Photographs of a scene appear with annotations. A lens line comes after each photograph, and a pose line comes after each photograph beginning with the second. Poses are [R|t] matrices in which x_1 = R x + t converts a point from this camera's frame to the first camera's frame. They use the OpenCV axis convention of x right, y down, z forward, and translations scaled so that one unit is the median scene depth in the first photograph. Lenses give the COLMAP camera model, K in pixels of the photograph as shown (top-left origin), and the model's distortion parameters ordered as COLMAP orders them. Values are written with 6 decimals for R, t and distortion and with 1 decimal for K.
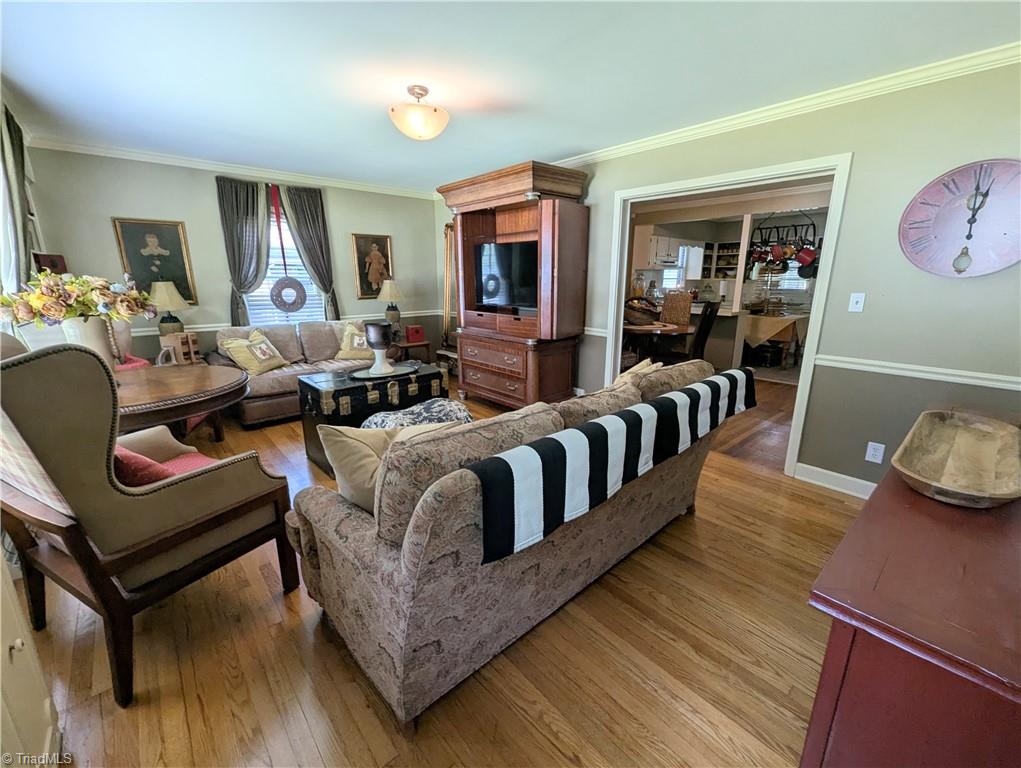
lens RADIAL K [[424.7, 0, 515.3], [0, 424.7, 383.3], [0, 0, 1]] dist [0.000873, -0.000876]
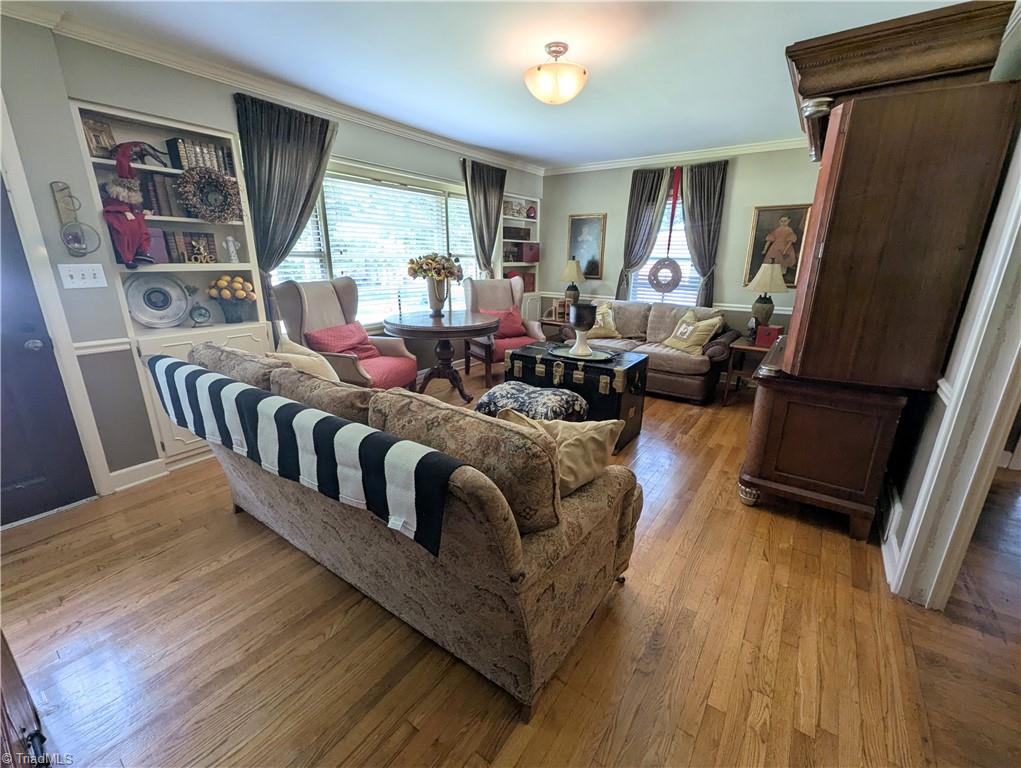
lens RADIAL K [[424.7, 0, 515.3], [0, 424.7, 383.3], [0, 0, 1]] dist [0.000873, -0.000876]
pose [[0.221230, 0.281917, -0.933584, 0.326971], [-0.250909, 0.941532, 0.224860, -0.079834], [0.942392, 0.184499, 0.279030, 0.323813]]
